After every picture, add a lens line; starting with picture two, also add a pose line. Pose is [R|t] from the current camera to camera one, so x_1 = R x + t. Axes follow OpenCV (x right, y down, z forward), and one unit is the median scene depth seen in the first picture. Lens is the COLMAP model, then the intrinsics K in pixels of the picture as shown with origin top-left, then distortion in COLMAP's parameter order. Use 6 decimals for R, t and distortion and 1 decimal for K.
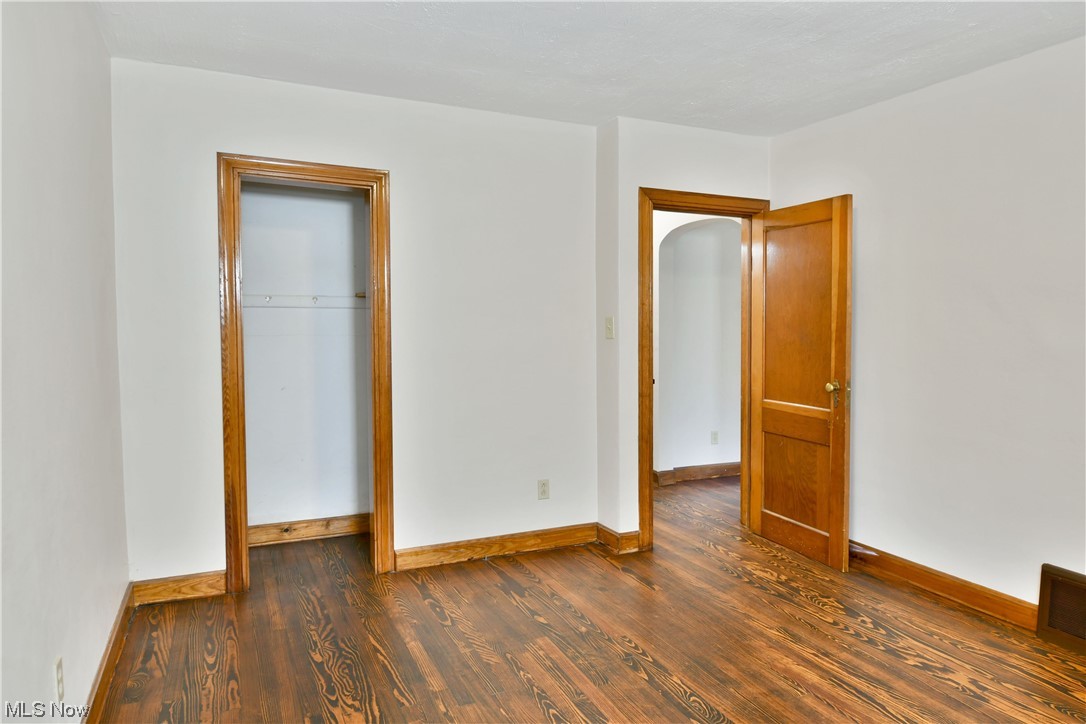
lens RADIAL K [[678.8, 0, 549.8], [0, 678.8, 353.4], [0, 0, 1]] dist [-0.014332, -0.002353]
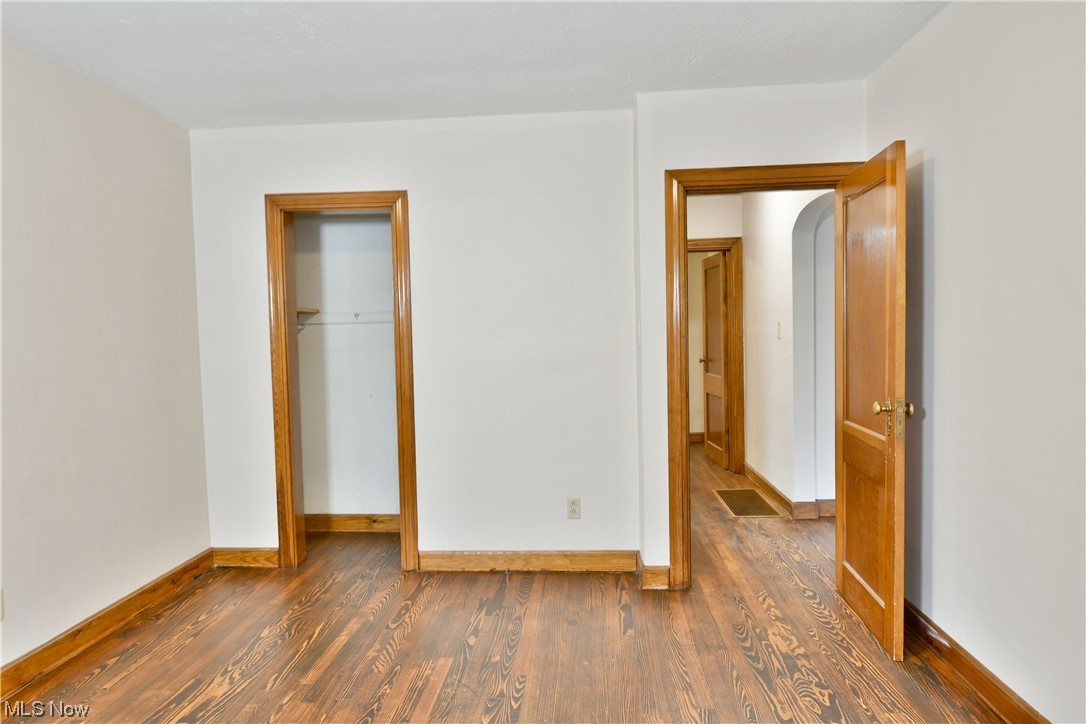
lens RADIAL K [[678.8, 0, 542.8], [0, 678.8, 372.1], [0, 0, 1]] dist [-0.014332, -0.002353]
pose [[0.871432, 0.001890, -0.490512, 0.462588], [0.006378, 0.999864, 0.015183, -0.002083], [0.490475, -0.016359, 0.871302, 0.183451]]
